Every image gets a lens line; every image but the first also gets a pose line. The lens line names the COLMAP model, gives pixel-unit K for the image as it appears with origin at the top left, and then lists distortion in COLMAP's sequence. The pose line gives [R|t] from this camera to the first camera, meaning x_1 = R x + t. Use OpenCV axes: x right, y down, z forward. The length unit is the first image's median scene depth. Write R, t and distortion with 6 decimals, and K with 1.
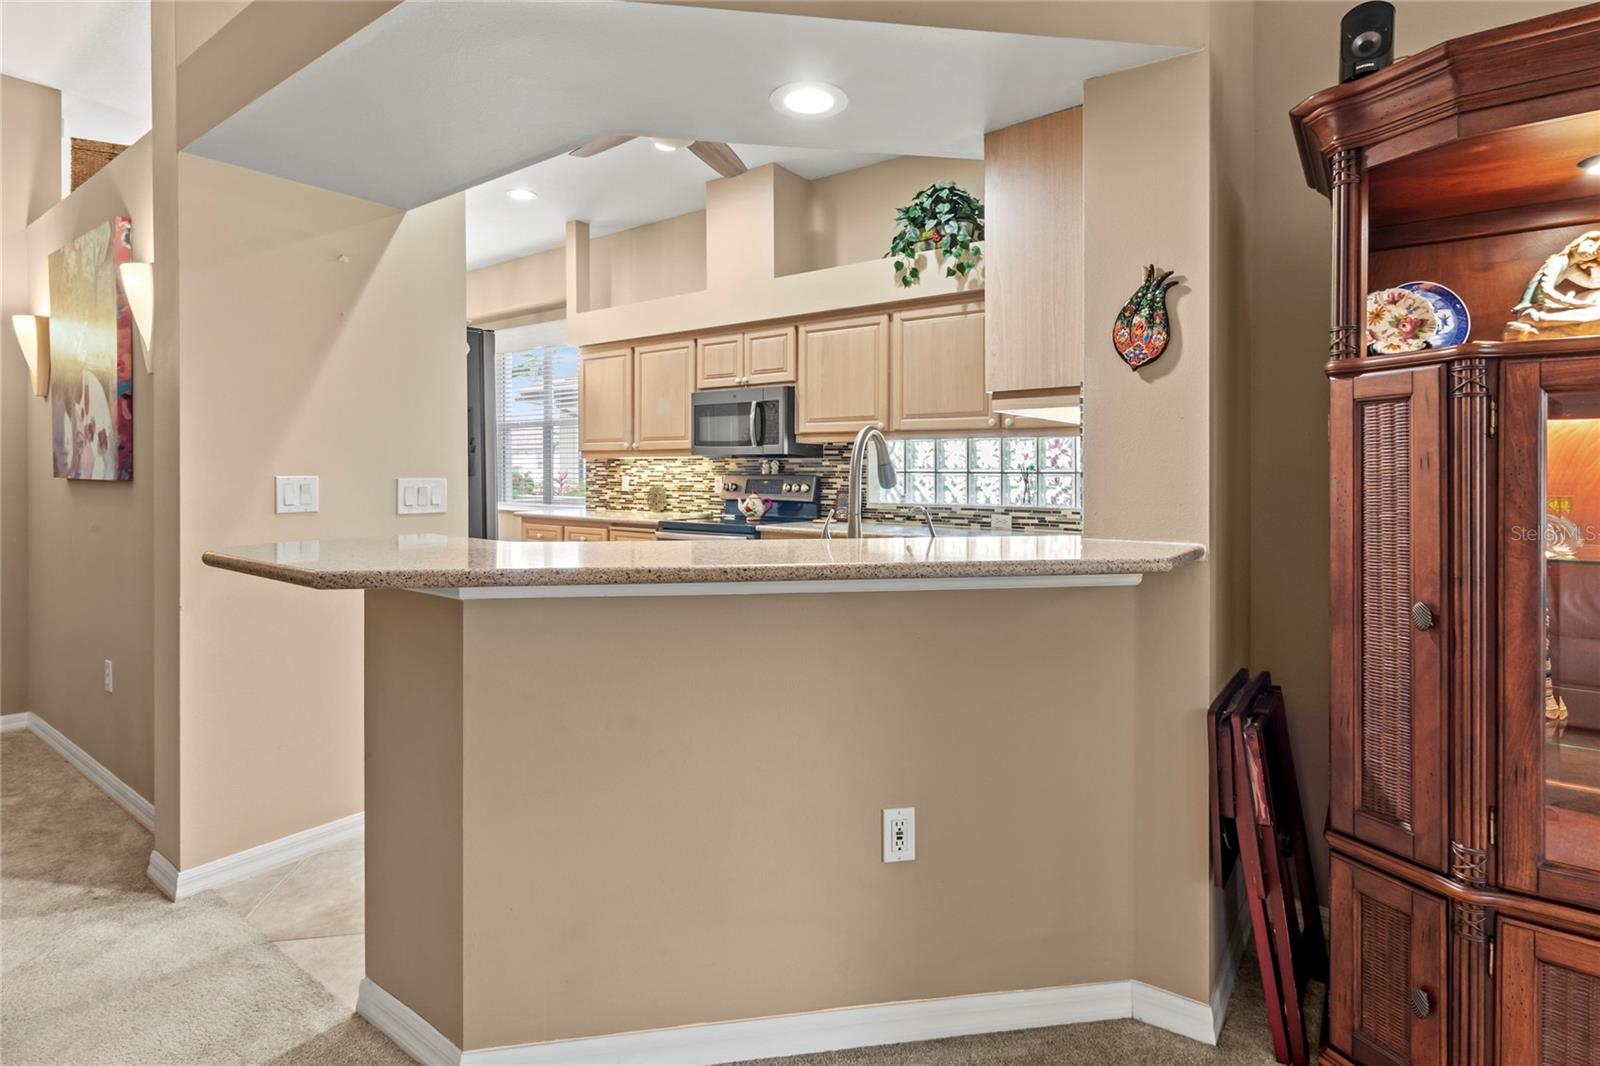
lens RADIAL K [[777.6, 0, 832.3], [0, 777.6, 479.2], [0, 0, 1]] dist [0.000648, 0.000066]
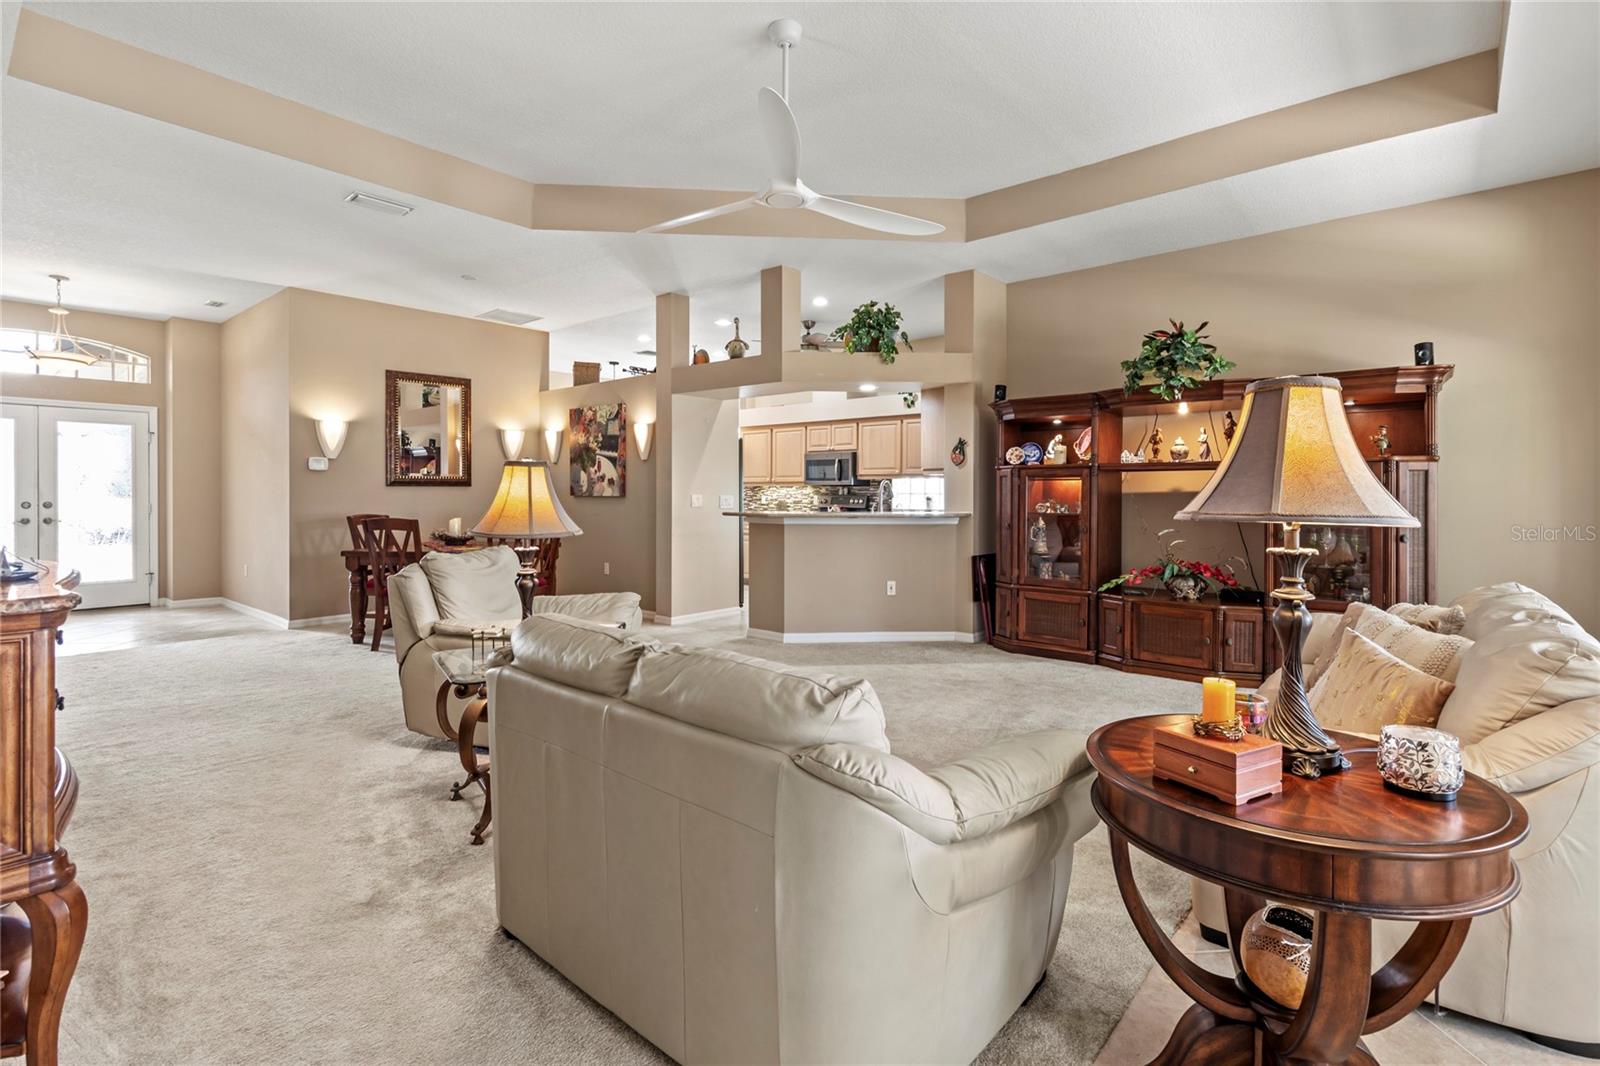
lens RADIAL K [[777.6, 0, 824.9], [0, 777.6, 481.3], [0, 0, 1]] dist [0.000648, 0.000066]
pose [[0.997627, -0.000136, -0.068851, 0.009542], [-0.001672, 0.999655, -0.026198, 0.013137], [0.068831, 0.026251, 0.997283, -1.134716]]
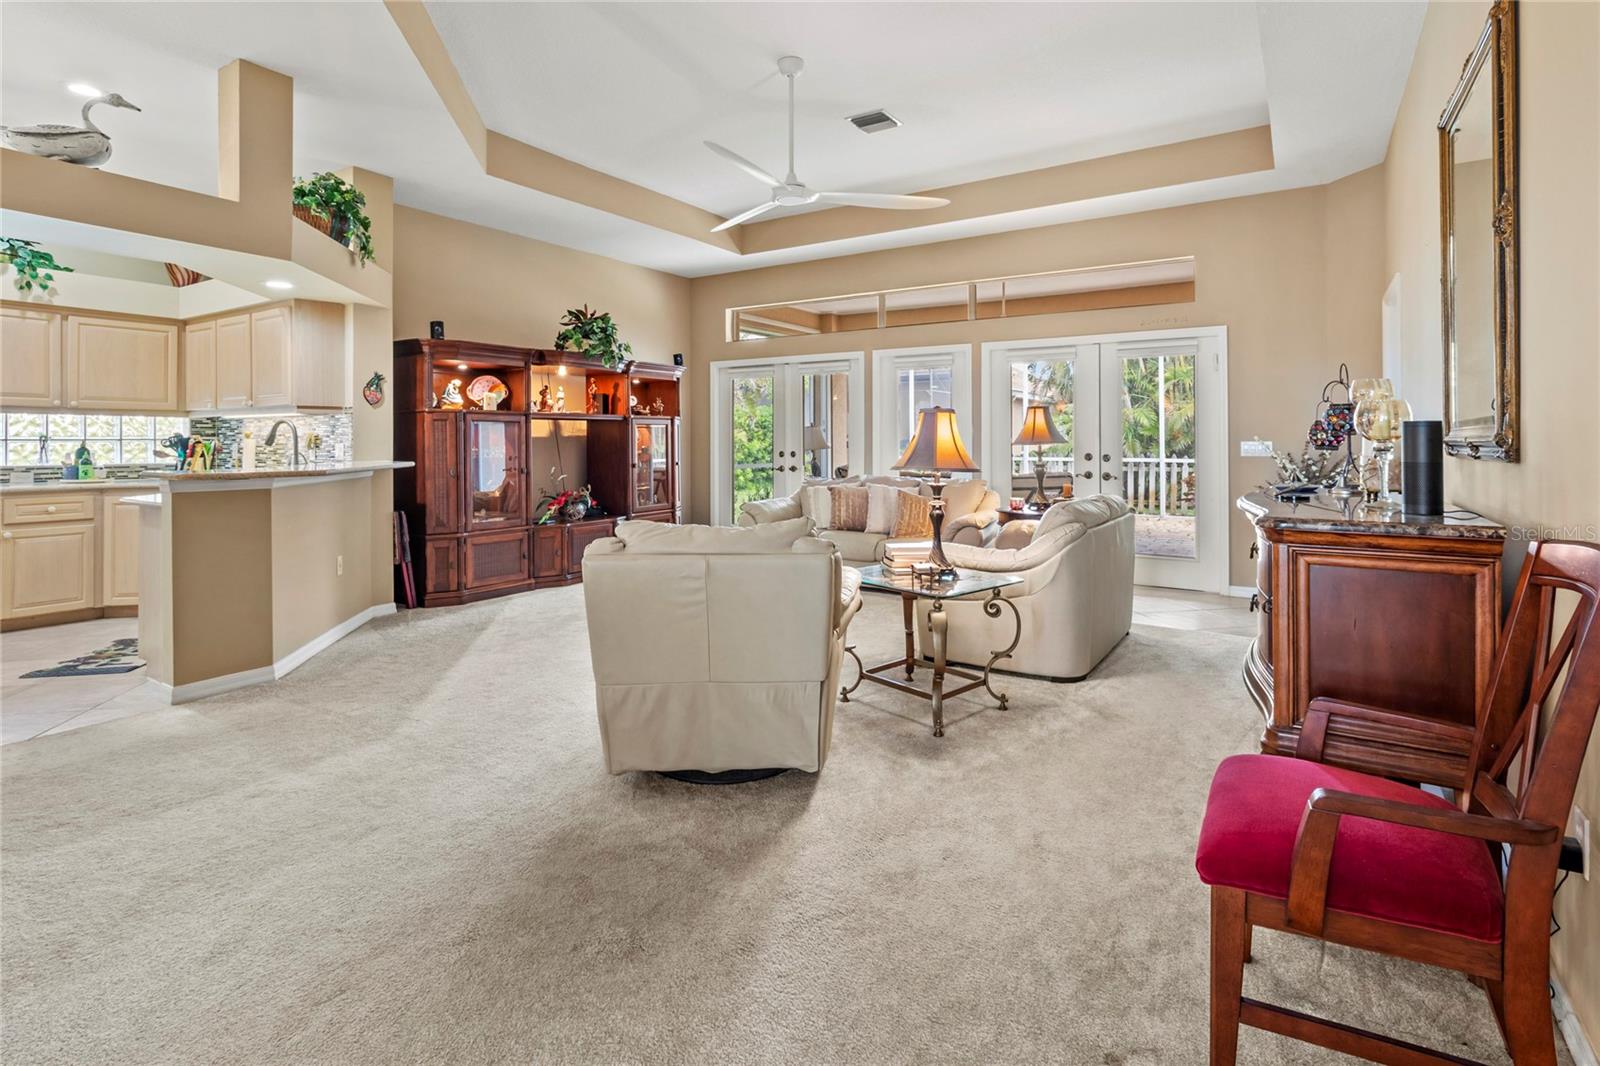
lens RADIAL K [[777.6, 0, 821.1], [0, 777.6, 434.8], [0, 0, 1]] dist [0.000648, 0.000066]
pose [[-0.050440, 0.003883, 0.998720, -1.111879], [0.010590, 0.999938, -0.003353, 0.001120], [-0.998671, 0.010407, -0.050478, -0.248943]]
